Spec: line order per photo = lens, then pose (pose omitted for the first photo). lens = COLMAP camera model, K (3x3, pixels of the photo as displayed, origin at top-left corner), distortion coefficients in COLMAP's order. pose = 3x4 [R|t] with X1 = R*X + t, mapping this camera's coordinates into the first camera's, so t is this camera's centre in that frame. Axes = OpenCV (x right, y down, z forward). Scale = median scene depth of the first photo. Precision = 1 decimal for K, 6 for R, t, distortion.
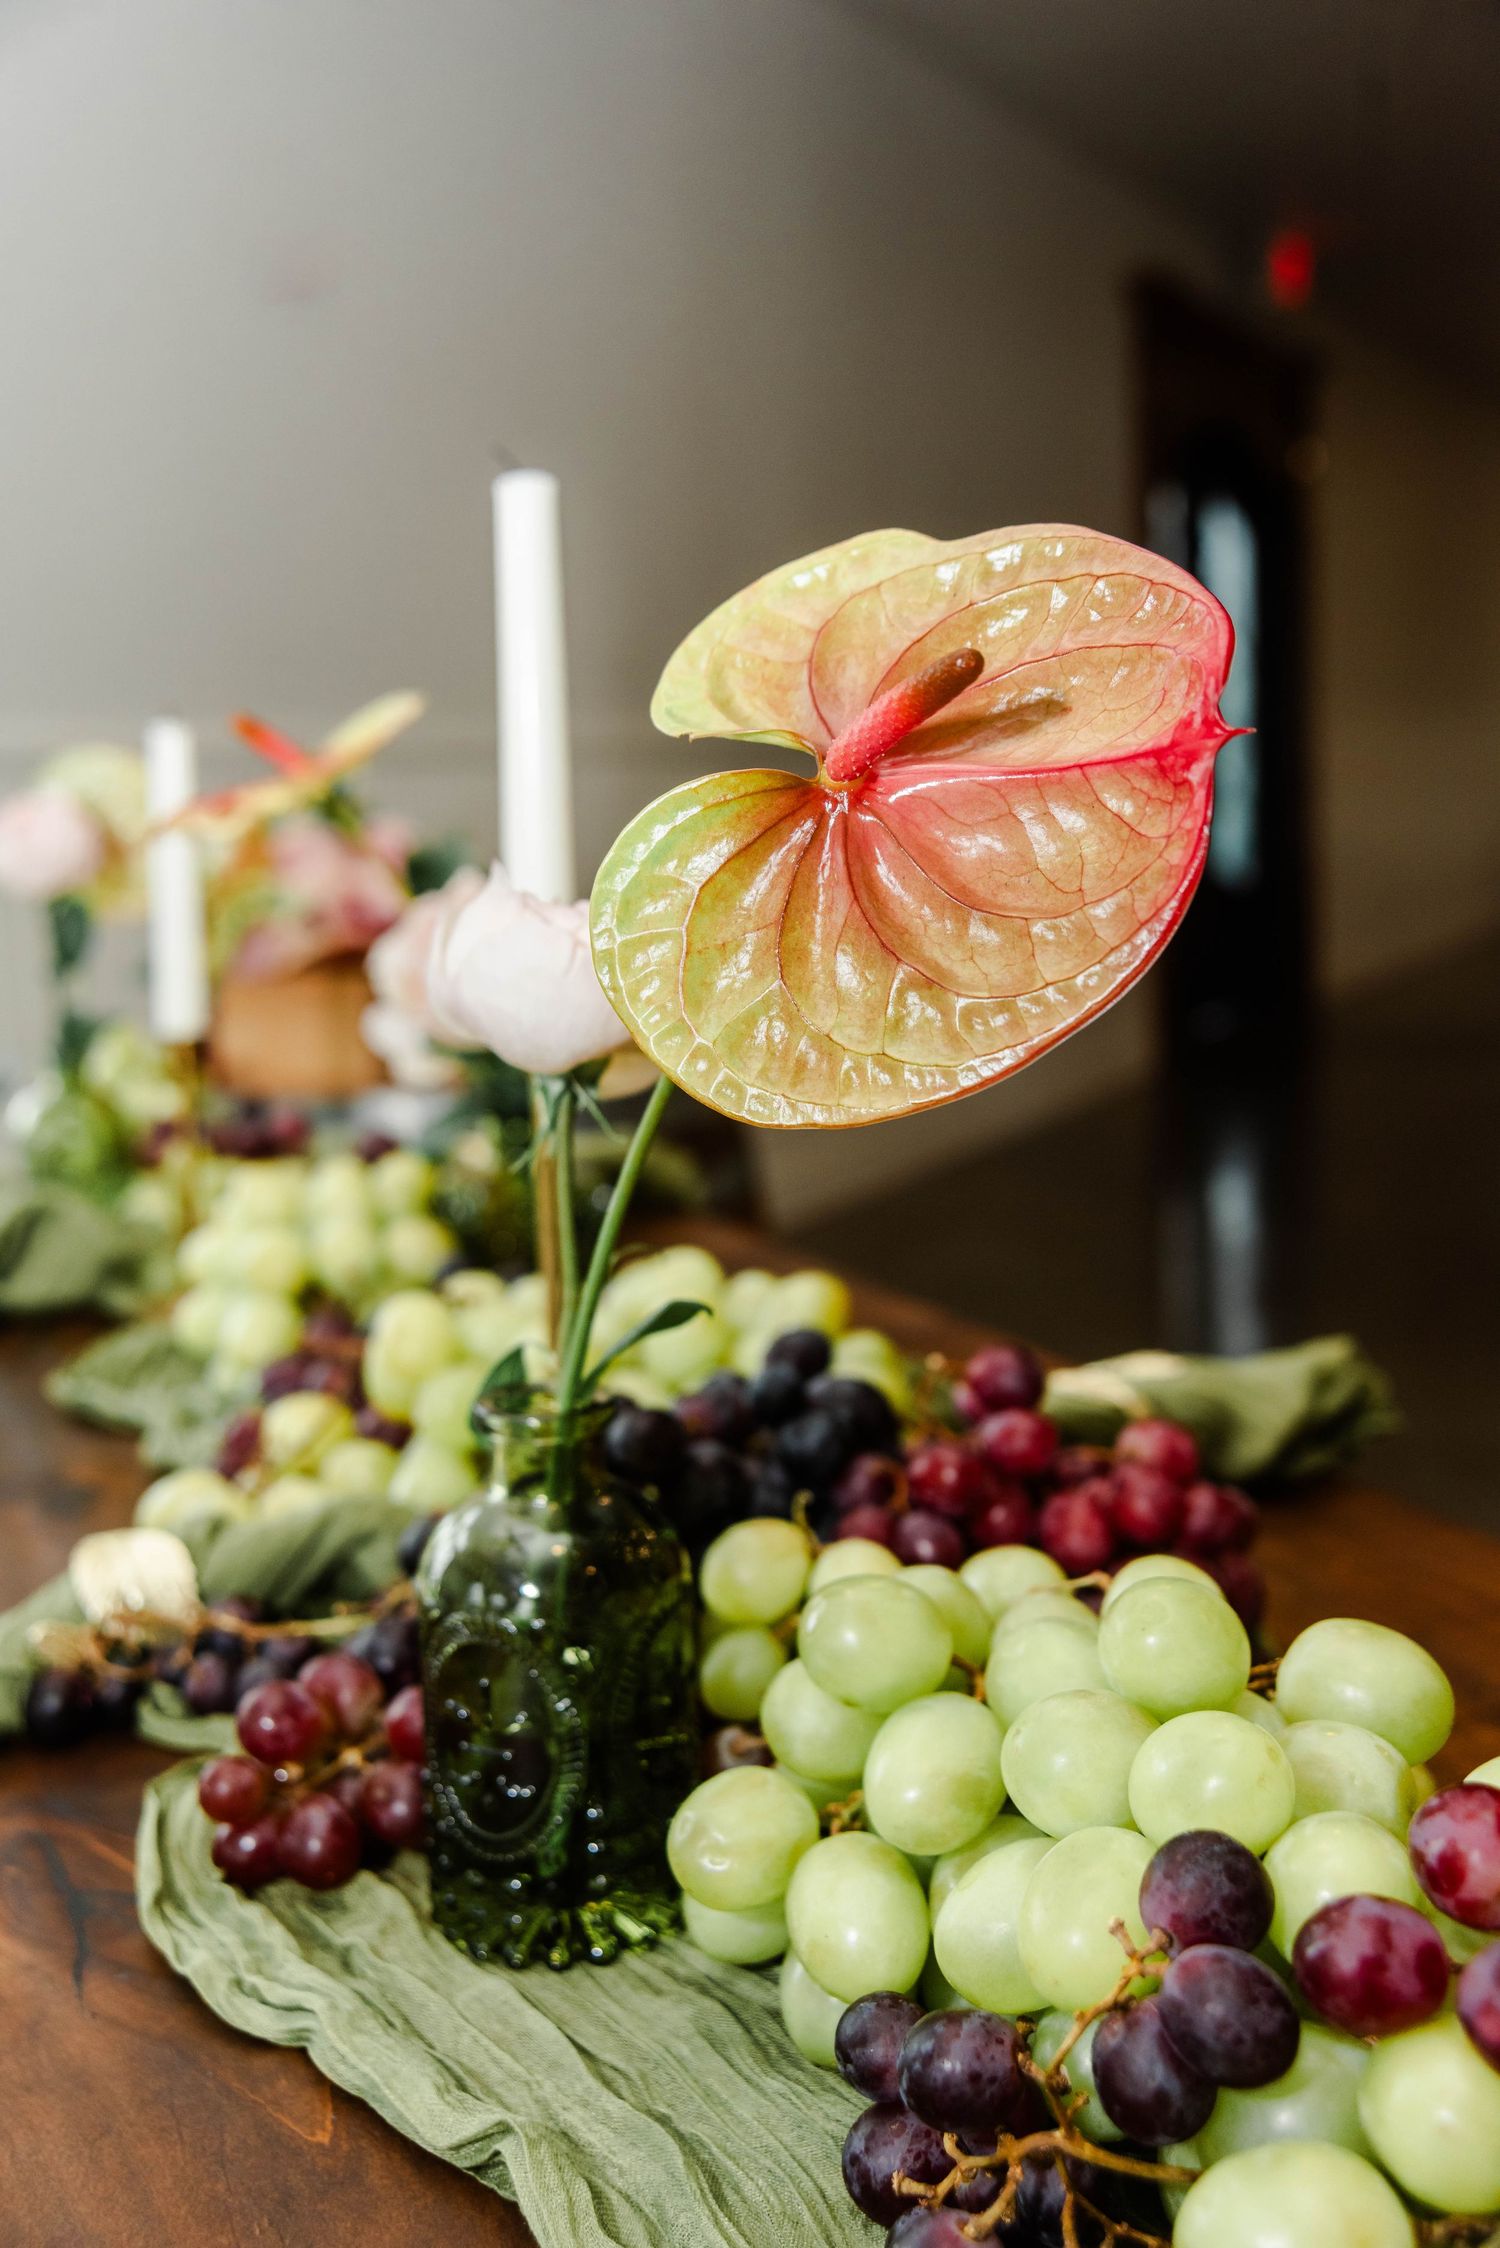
lens RADIAL K [[2087.8, 0, 750.0], [0, 2087.8, 1124.0], [0, 0, 1]] dist [-0.213015, 0.291175]
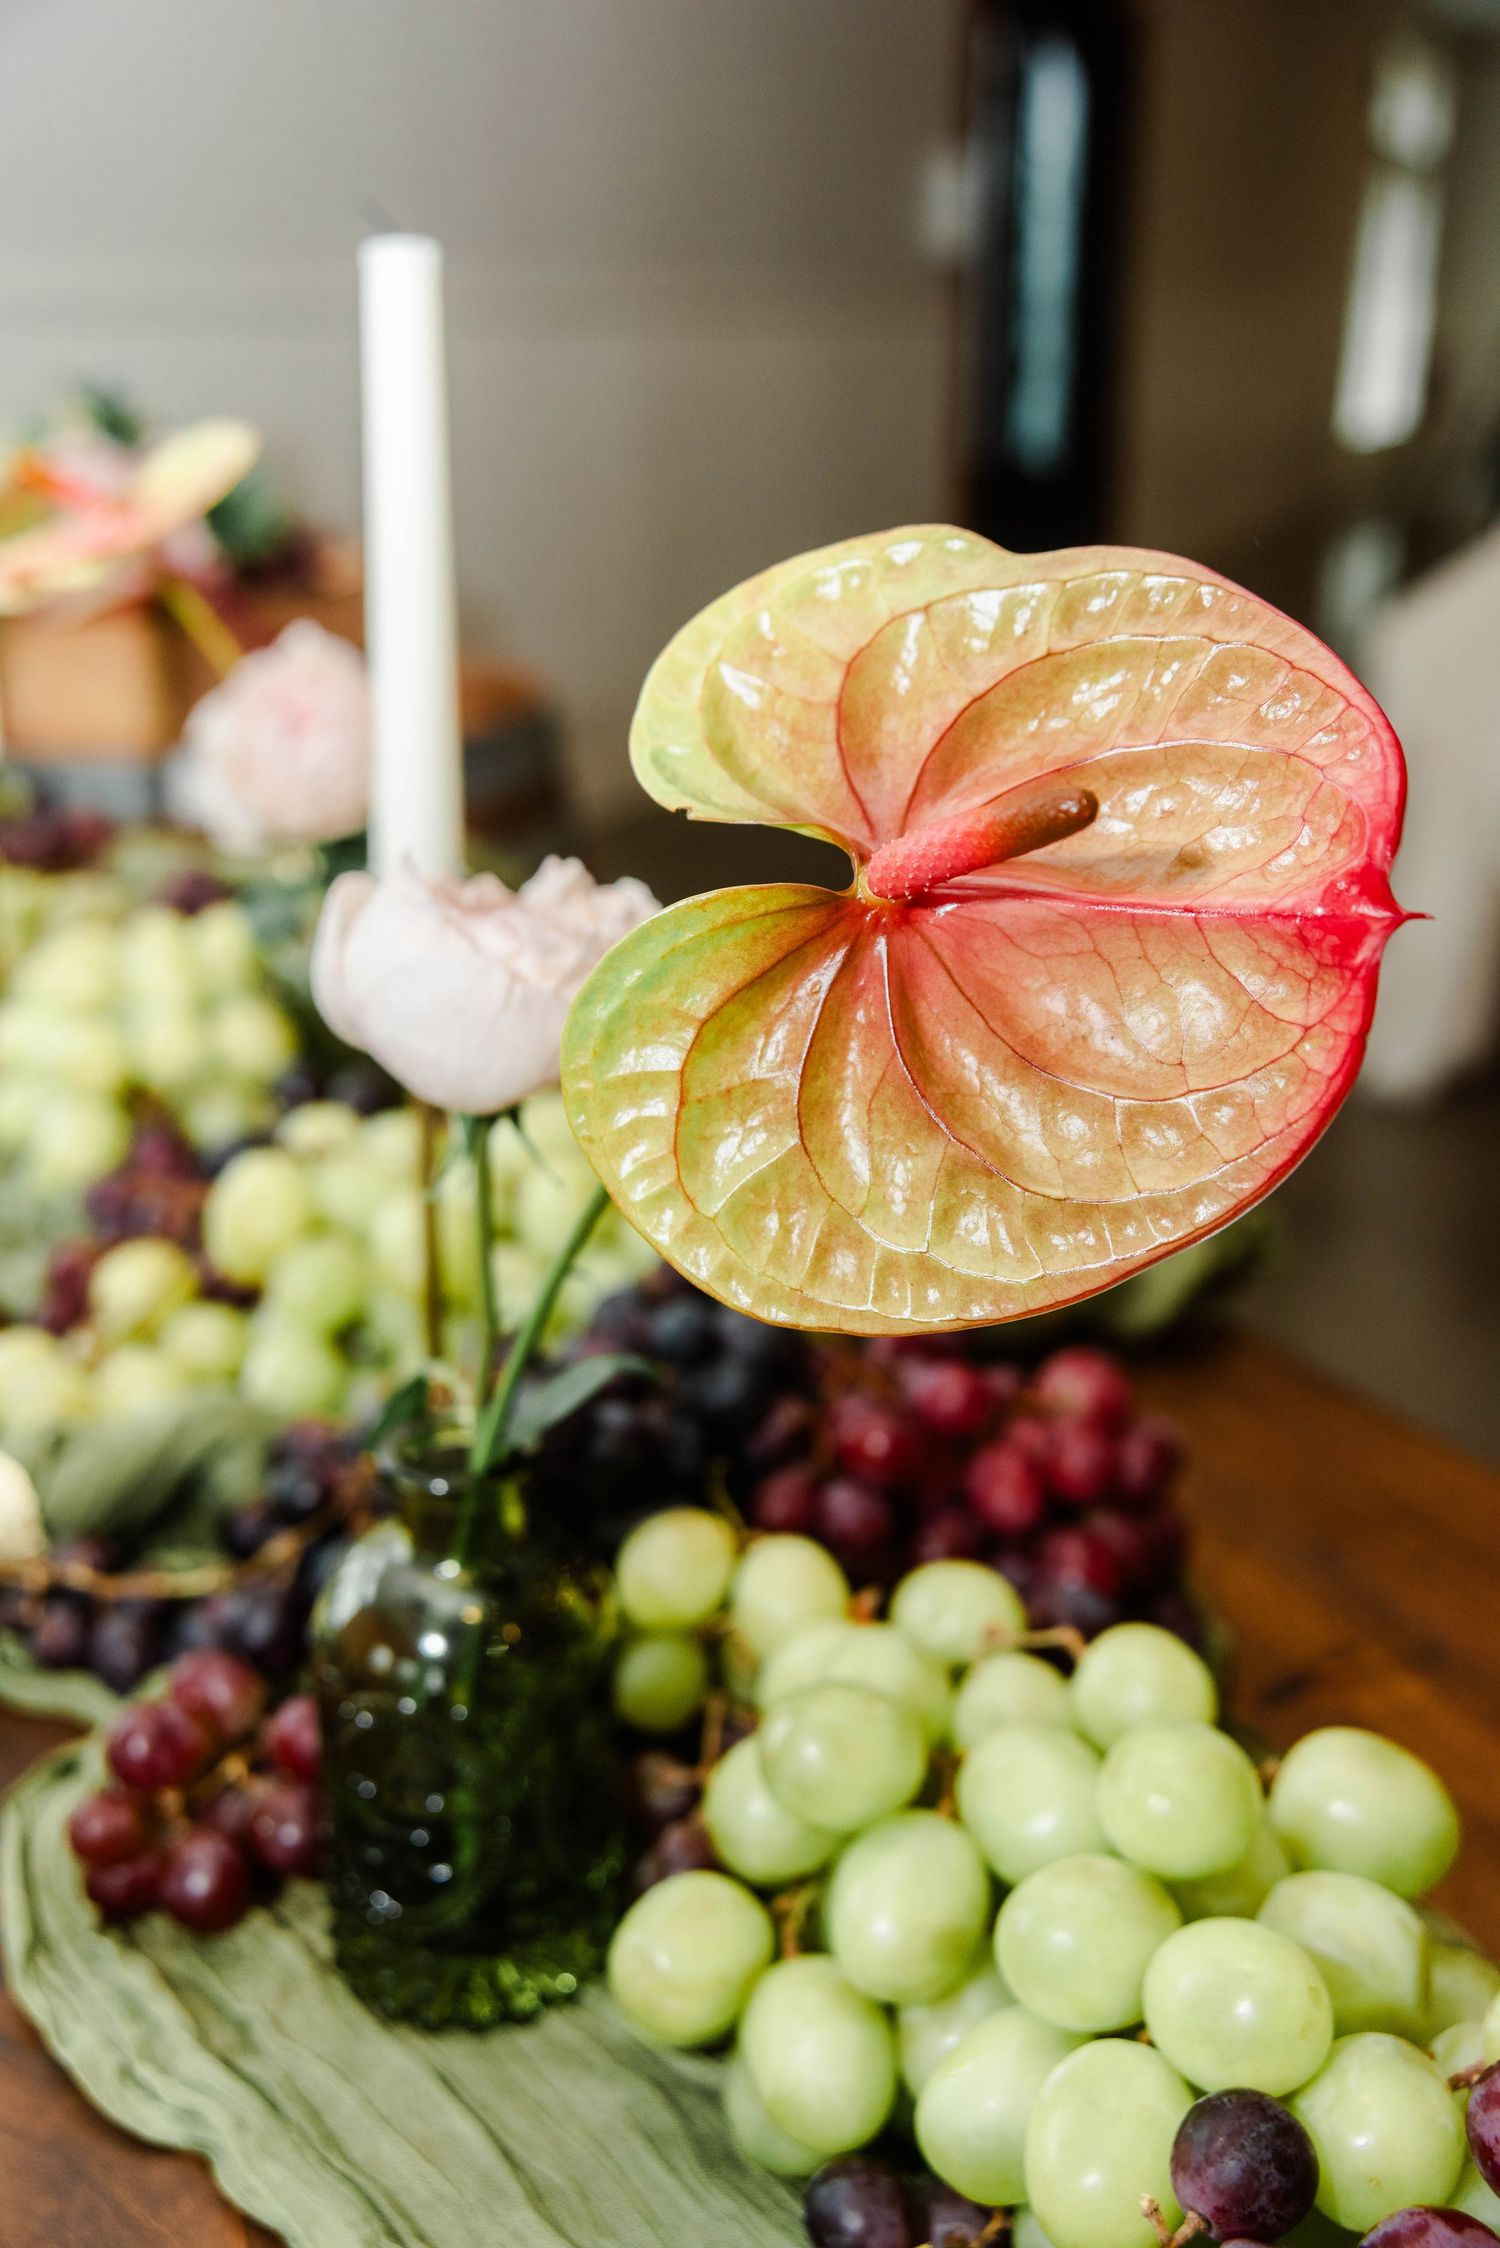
lens RADIAL K [[2087.8, 0, 750.0], [0, 2087.8, 1124.0], [0, 0, 1]] dist [-0.213015, 0.291175]
pose [[0.994474, 0.008306, 0.104655, -0.075693], [-0.029709, 0.978383, 0.204655, -0.203613], [-0.100693, -0.206633, 0.973223, 0.181051]]
